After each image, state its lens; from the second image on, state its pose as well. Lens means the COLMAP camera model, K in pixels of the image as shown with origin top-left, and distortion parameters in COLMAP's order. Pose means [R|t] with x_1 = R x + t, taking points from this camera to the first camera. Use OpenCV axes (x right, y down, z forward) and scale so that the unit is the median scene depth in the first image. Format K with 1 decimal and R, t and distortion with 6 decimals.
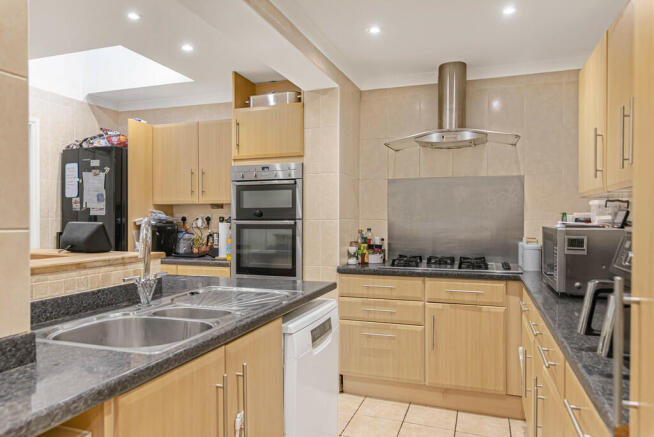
lens RADIAL K [[450.1, 0, 325.3], [0, 450.1, 220.7], [0, 0, 1]] dist [-0.004327, 0.003557]
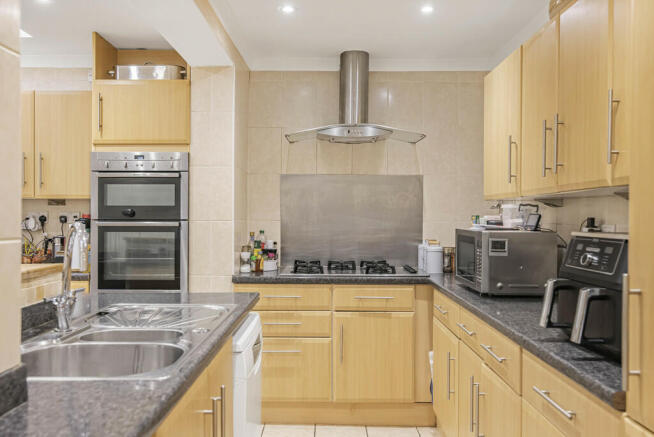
lens RADIAL K [[545.6, 0, 327.9], [0, 545.6, 217.5], [0, 0, 1]] dist [0.009582, -0.007648]
pose [[0.942101, 0.003940, 0.335307, -0.149263], [-0.003154, 0.999991, -0.002887, -0.006230], [-0.335316, 0.001662, 0.942104, -0.039807]]
